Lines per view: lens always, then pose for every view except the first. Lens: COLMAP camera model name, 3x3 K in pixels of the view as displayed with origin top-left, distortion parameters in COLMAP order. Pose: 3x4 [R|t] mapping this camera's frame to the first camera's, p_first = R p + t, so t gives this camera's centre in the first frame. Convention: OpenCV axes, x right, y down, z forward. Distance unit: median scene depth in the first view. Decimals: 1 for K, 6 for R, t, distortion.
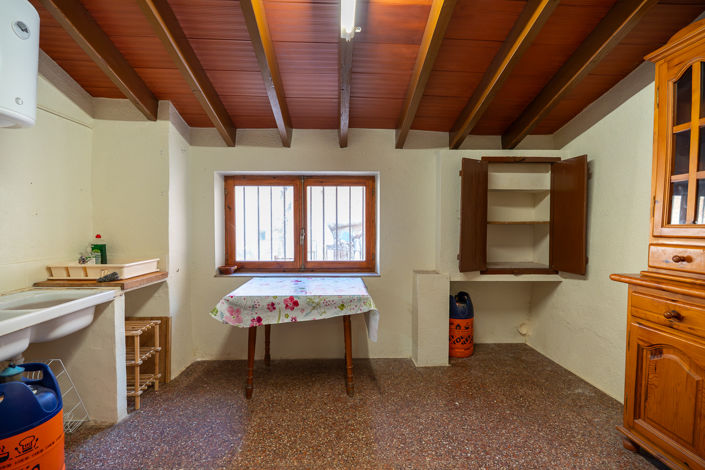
lens RADIAL K [[310.4, 0, 353.4], [0, 310.4, 236.2], [0, 0, 1]] dist [-0.005254, 0.000664]
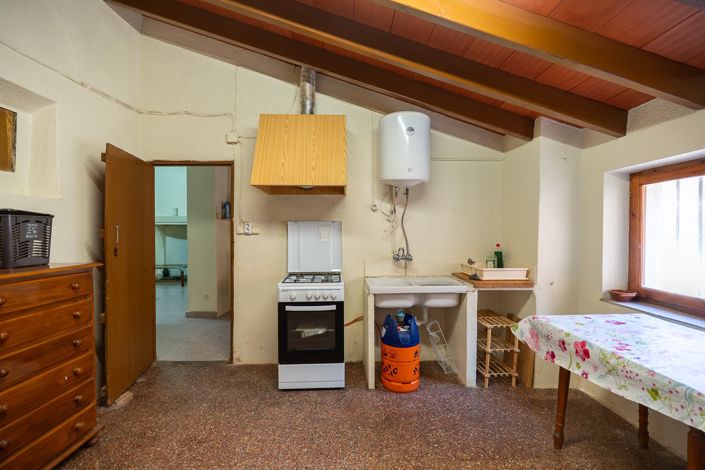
lens RADIAL K [[310.4, 0, 356.5], [0, 310.4, 236.9], [0, 0, 1]] dist [-0.005254, 0.000664]
pose [[-0.009388, 0.017718, -0.999799, 0.460546], [-0.031390, 0.999345, 0.018005, -0.038806], [0.999463, 0.031553, -0.008825, 0.424282]]
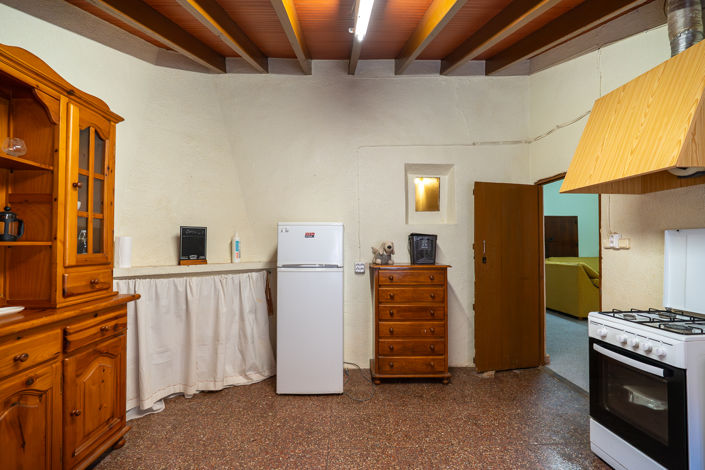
lens RADIAL K [[310.4, 0, 352.6], [0, 310.4, 237.2], [0, 0, 1]] dist [-0.005254, 0.000664]
pose [[-0.999975, -0.000712, 0.007073, 0.047449], [-0.000648, 0.999959, 0.009068, -0.057344], [-0.007079, 0.009064, -0.999934, 0.961186]]
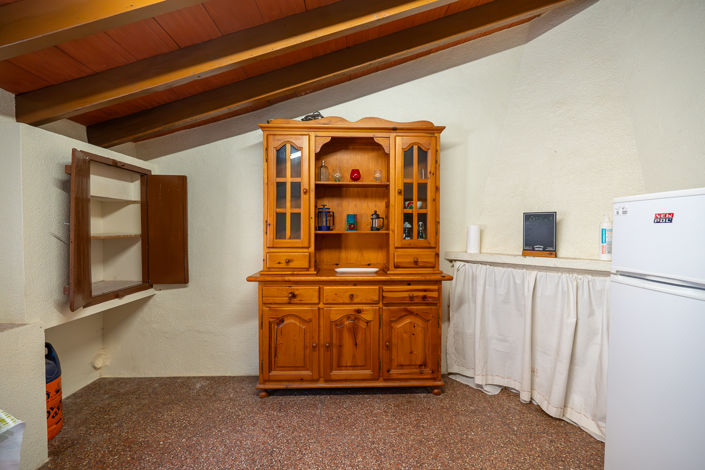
lens RADIAL K [[310.4, 0, 354.1], [0, 310.4, 236.5], [0, 0, 1]] dist [-0.005254, 0.000664]
pose [[0.016529, -0.027893, 0.999474, -0.358092], [0.031520, 0.999129, 0.027362, -0.054581], [-0.999366, 0.031051, 0.017394, 0.376789]]
